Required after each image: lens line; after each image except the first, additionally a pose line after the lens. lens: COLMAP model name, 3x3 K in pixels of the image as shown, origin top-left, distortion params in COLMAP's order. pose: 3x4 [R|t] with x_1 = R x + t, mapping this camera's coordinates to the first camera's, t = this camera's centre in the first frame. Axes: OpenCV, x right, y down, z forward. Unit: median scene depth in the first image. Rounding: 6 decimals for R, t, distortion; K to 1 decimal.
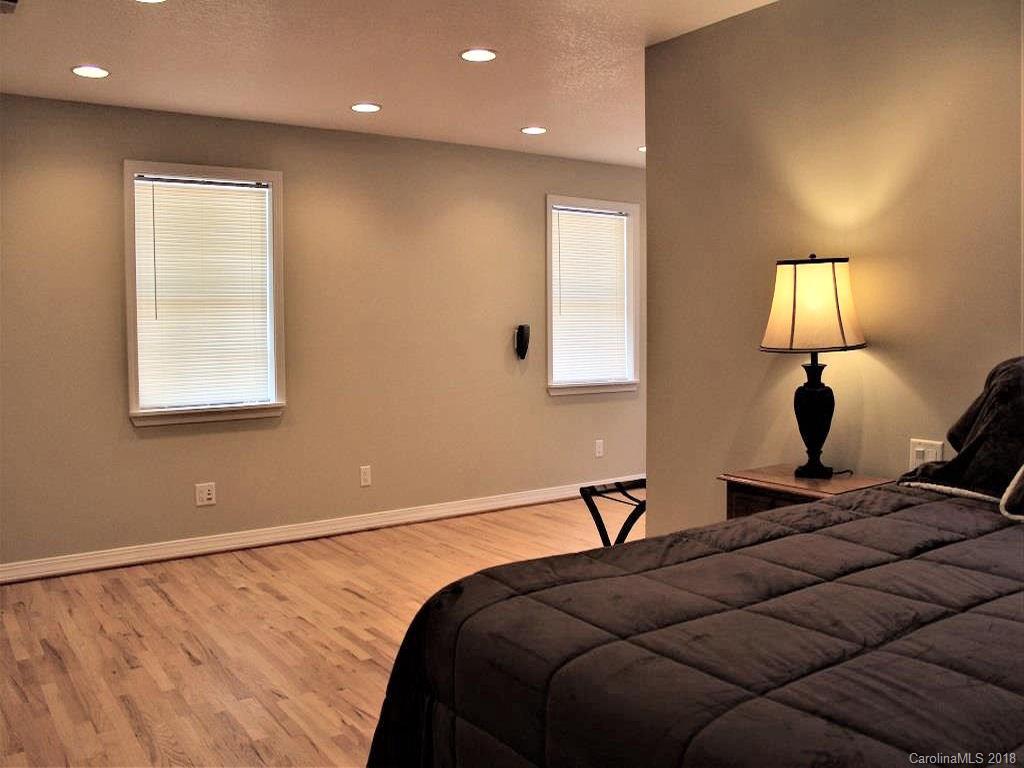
lens RADIAL K [[900.6, 0, 512.0], [0, 900.6, 384.0], [0, 0, 1]] dist [-0.139235, 0.016736]
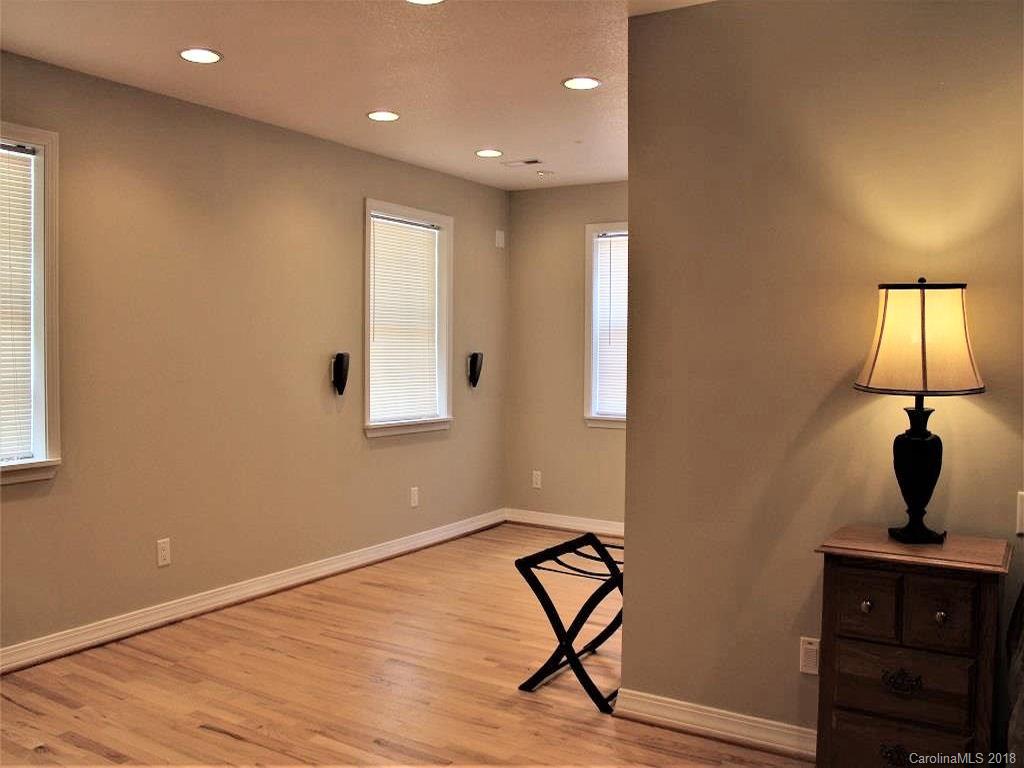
lens RADIAL K [[892.7, 0, 512.0], [0, 892.7, 384.0], [0, 0, 1]] dist [-0.141041, 0.091346]
pose [[0.916061, -0.000108, 0.401039, -0.216381], [0.011659, 0.999584, -0.026363, -0.017392], [-0.400869, 0.028826, 0.915682, 0.246142]]
